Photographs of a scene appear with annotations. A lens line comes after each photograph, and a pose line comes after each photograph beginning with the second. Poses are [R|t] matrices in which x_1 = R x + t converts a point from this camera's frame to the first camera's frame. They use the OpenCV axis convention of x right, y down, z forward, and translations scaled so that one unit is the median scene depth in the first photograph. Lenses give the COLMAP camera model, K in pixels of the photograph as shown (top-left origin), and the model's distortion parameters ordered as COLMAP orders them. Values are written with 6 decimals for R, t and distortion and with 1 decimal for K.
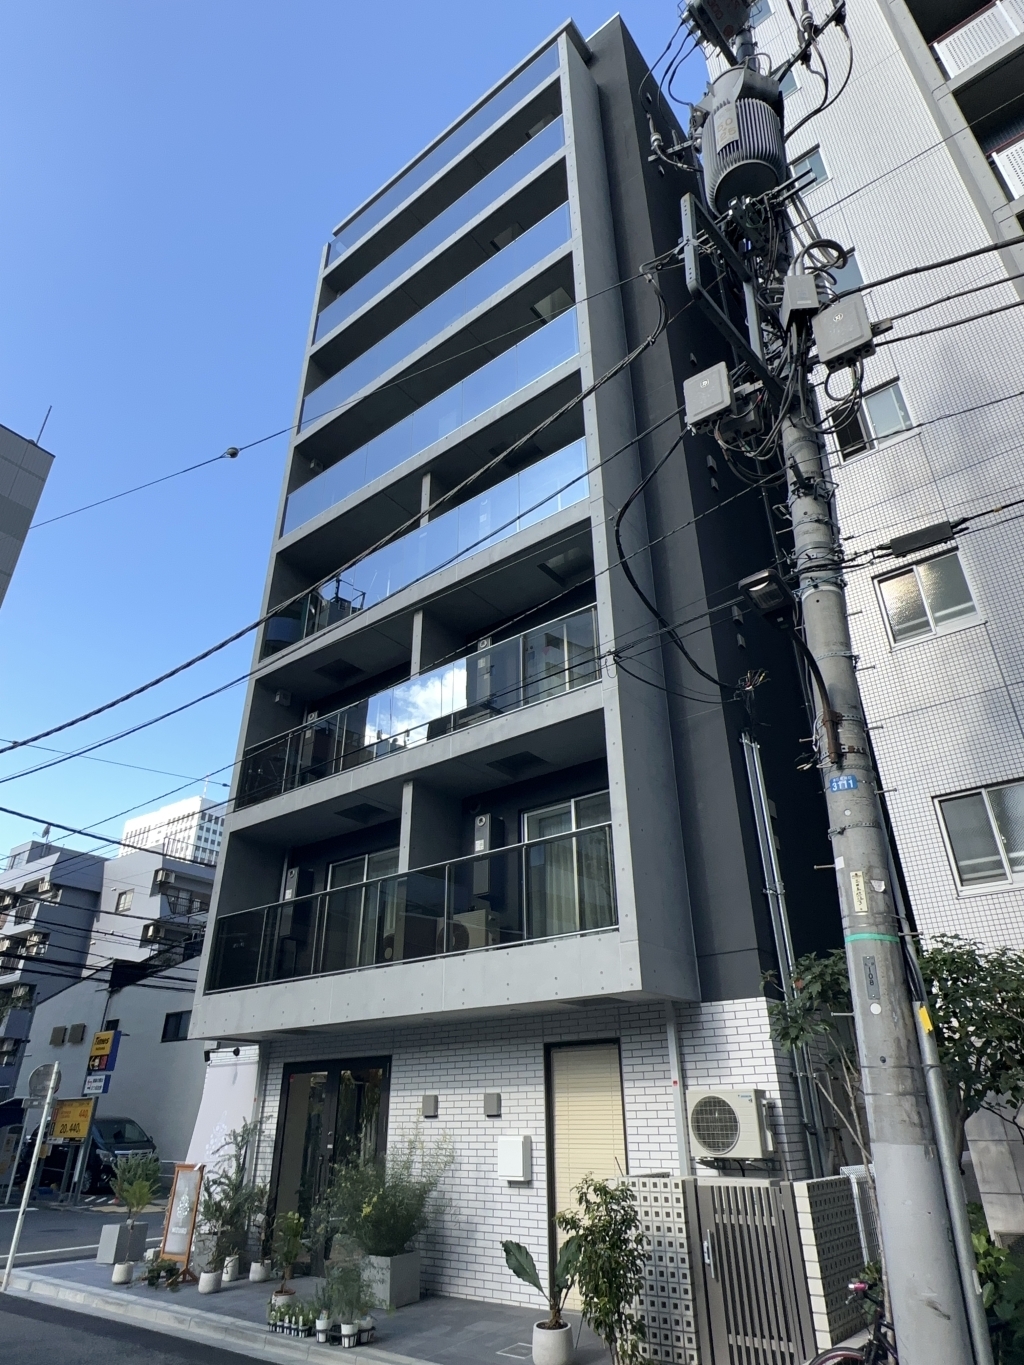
lens RADIAL K [[783.7, 0, 514.5], [0, 783.7, 723.2], [0, 0, 1]] dist [0.005598, 0.001532]
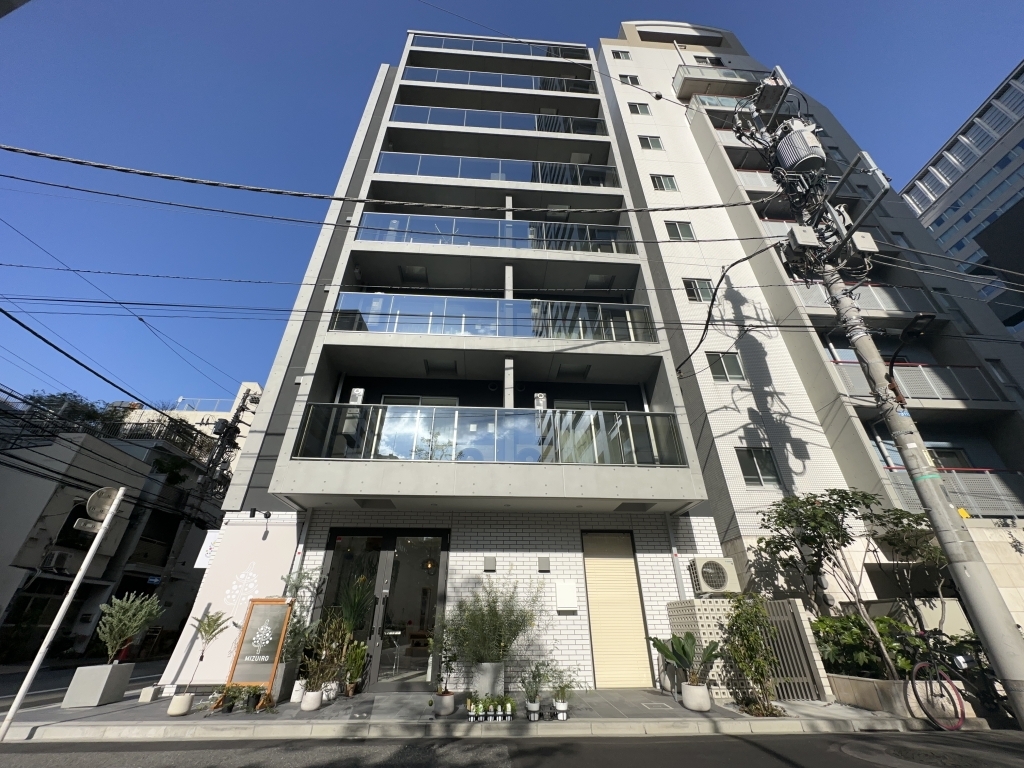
lens RADIAL K [[409.3, 0, 512.0], [0, 409.3, 384.0], [0, 0, 1]] dist [-0.001585, 0.000015]
pose [[0.760894, 0.332548, 0.557182, -0.604236], [-0.299428, 0.941744, -0.153167, 0.265810], [-0.575659, -0.050292, 0.816142, 0.351277]]
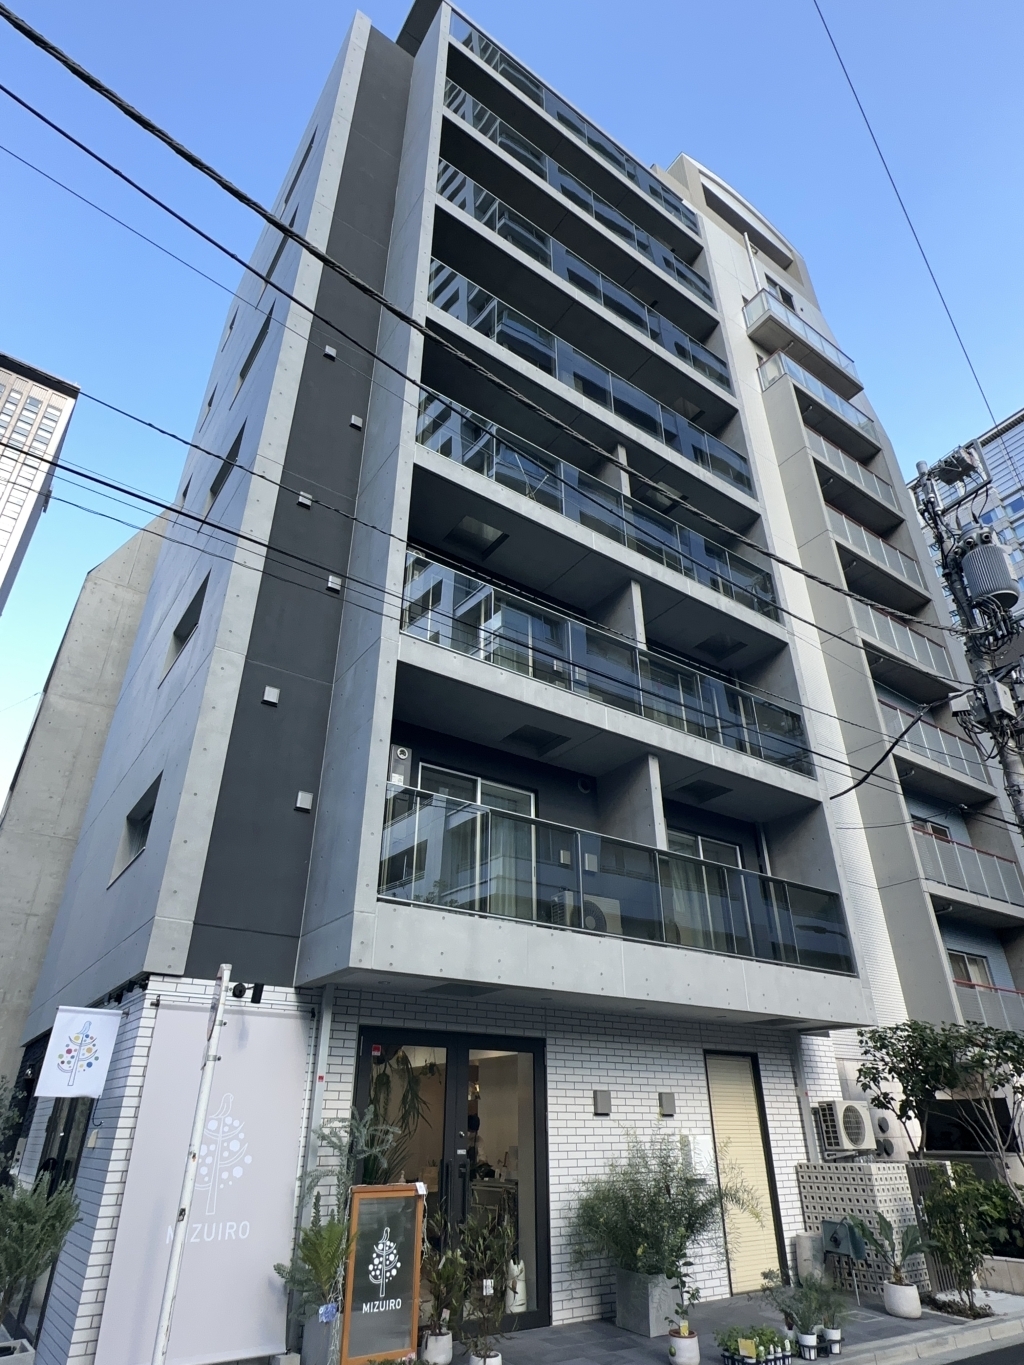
lens RADIAL K [[785.8, 0, 512.0], [0, 785.8, 682.5], [0, 0, 1]] dist [-0.002017, 0.001124]
pose [[0.314365, 0.470212, 0.824667, -1.084332], [-0.439941, 0.841952, -0.312361, 0.398406], [-0.841206, -0.264609, 0.471546, 0.769383]]
